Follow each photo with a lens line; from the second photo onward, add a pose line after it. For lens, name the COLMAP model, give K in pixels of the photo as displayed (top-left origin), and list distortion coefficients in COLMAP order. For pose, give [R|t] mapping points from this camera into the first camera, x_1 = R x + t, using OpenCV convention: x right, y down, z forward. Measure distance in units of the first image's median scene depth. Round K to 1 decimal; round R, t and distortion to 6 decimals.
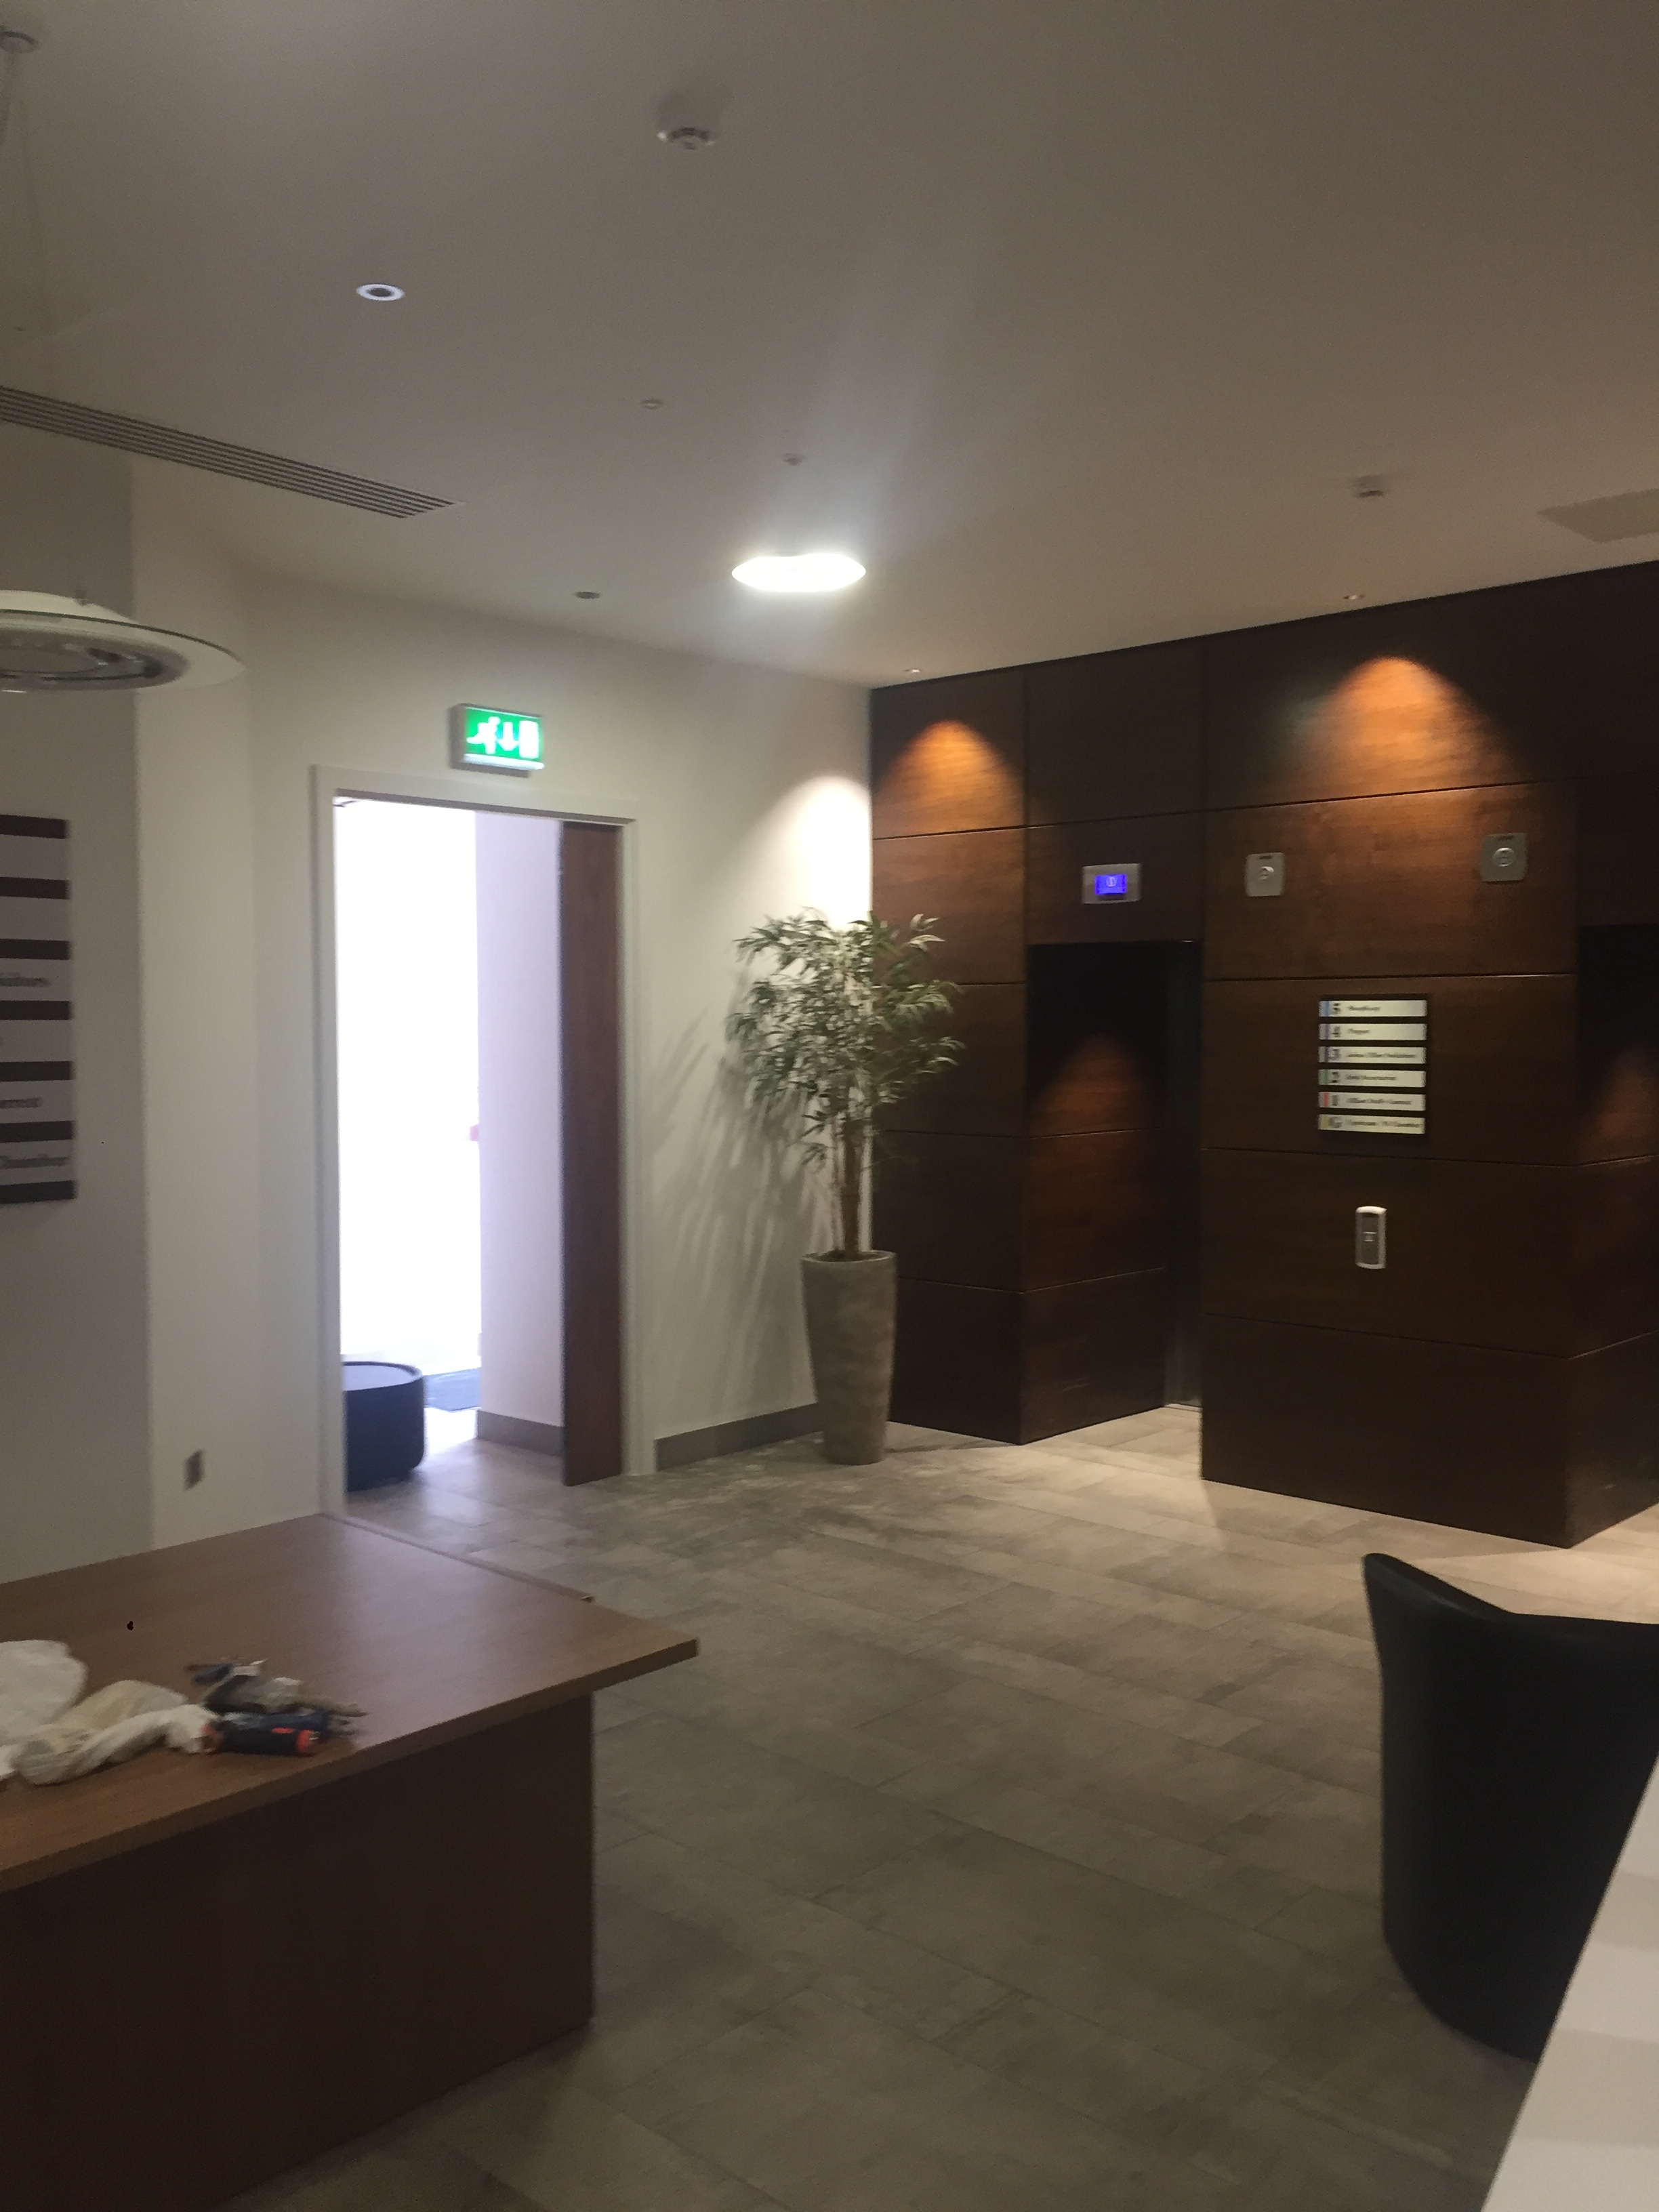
lens RADIAL K [[1893.4, 0, 834.4], [0, 1893.4, 1117.1], [0, 0, 1]] dist [0.076437, -0.102130]
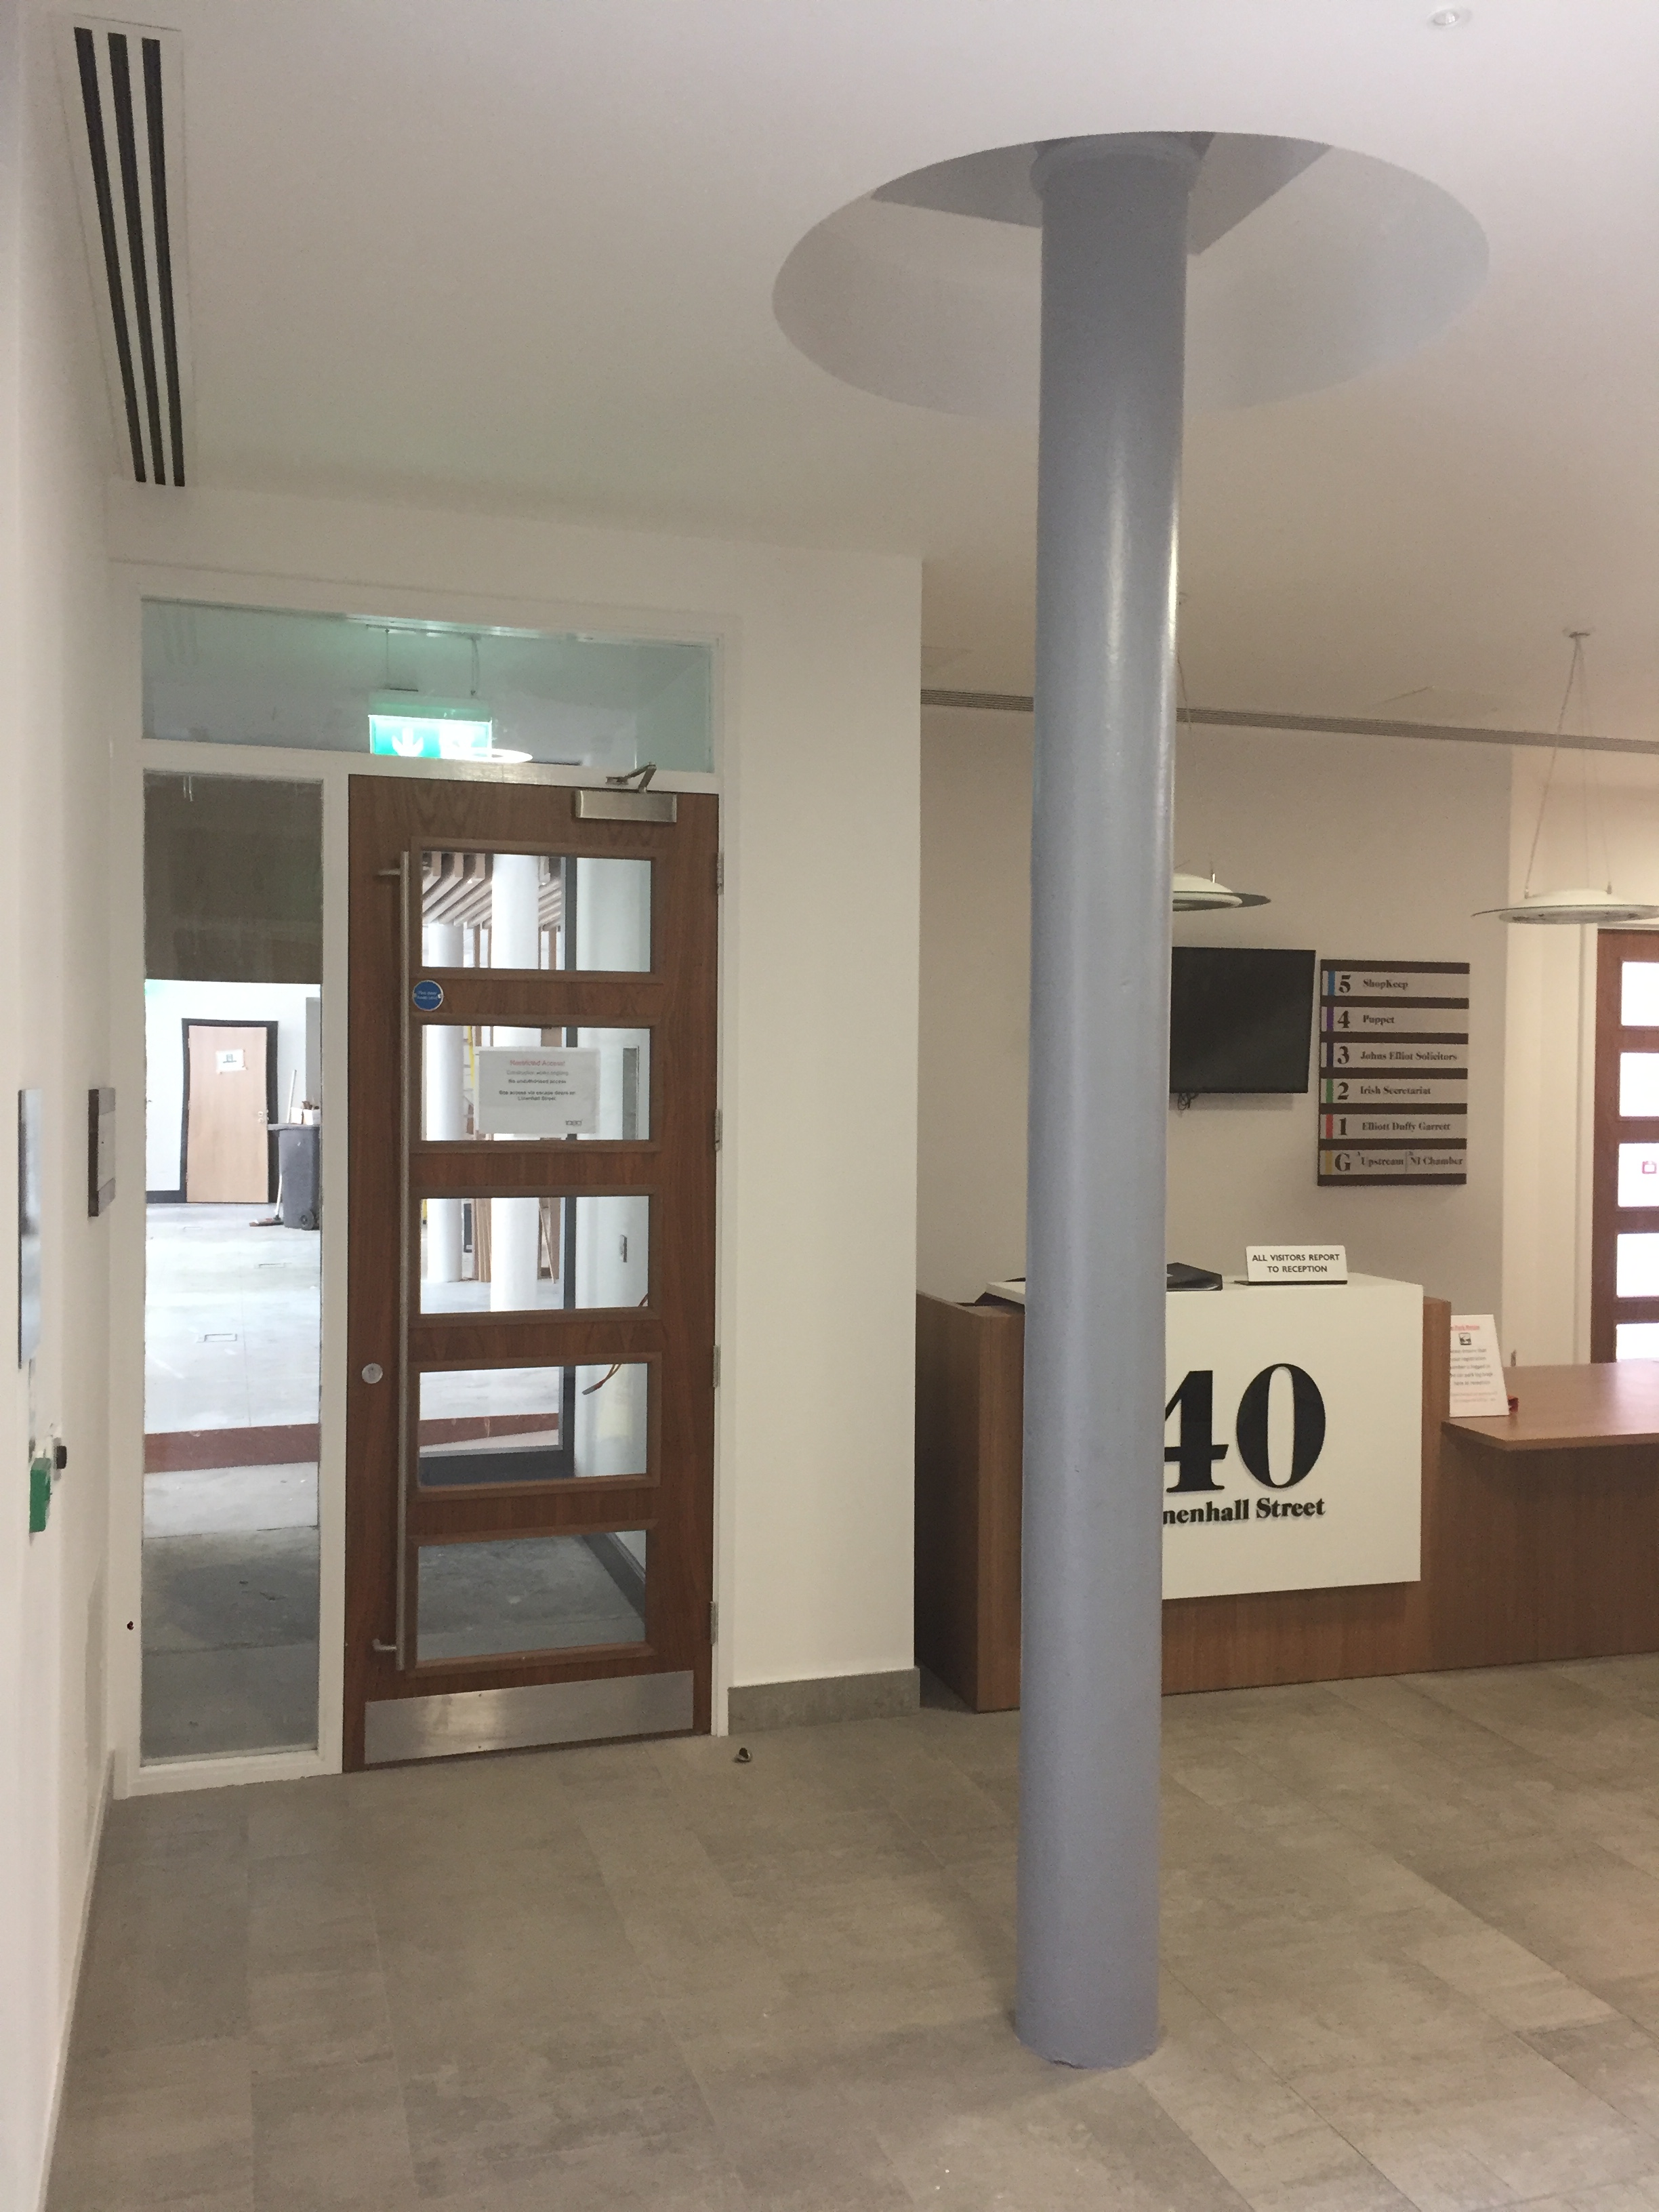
lens RADIAL K [[1893.4, 0, 830.3], [0, 1893.4, 1112.3], [0, 0, 1]] dist [0.076437, -0.102130]
pose [[0.861645, 0.018720, -0.507166, -0.018833], [-0.033910, 0.999210, -0.020729, 0.023552], [0.506377, 0.035059, 0.861599, -0.533536]]
